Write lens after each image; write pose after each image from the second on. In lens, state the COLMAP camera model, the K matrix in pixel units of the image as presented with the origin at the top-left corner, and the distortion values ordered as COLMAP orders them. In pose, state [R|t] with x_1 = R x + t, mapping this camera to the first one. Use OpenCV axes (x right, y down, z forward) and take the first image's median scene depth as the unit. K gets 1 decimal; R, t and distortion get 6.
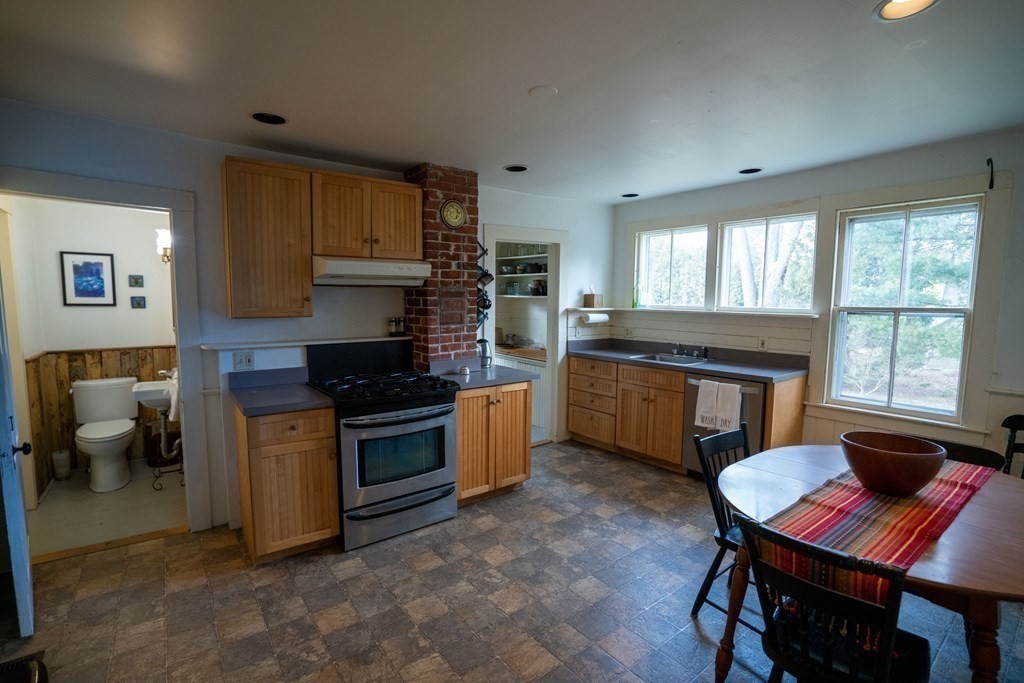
lens RADIAL K [[467.3, 0, 507.1], [0, 467.3, 343.3], [0, 0, 1]] dist [-0.047138, 0.016610]
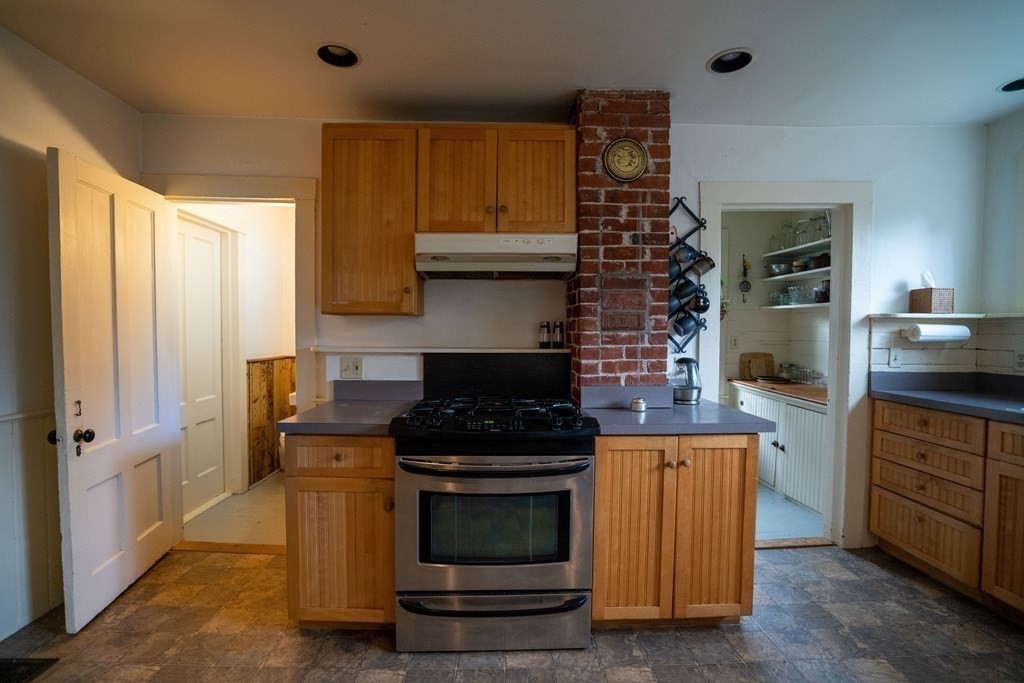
lens RADIAL K [[467.3, 0, 509.7], [0, 467.3, 345.7], [0, 0, 1]] dist [-0.047138, 0.016610]
pose [[0.813530, 0.015179, -0.581325, 0.133683], [-0.055133, 0.997170, -0.051118, 0.022110], [0.578904, 0.073636, 0.812064, 0.410110]]
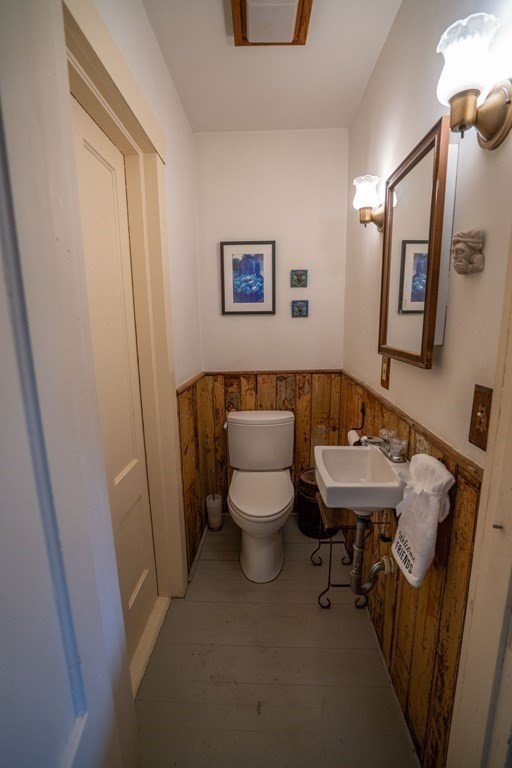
lens RADIAL K [[350.5, 0, 257.3], [0, 350.5, 389.6], [0, 0, 1]] dist [-0.047138, 0.016610]
pose [[0.776549, 0.097746, -0.622429, -0.603381], [-0.038828, 0.993439, 0.107566, -0.024414], [0.628859, -0.059362, 0.775250, 0.625702]]
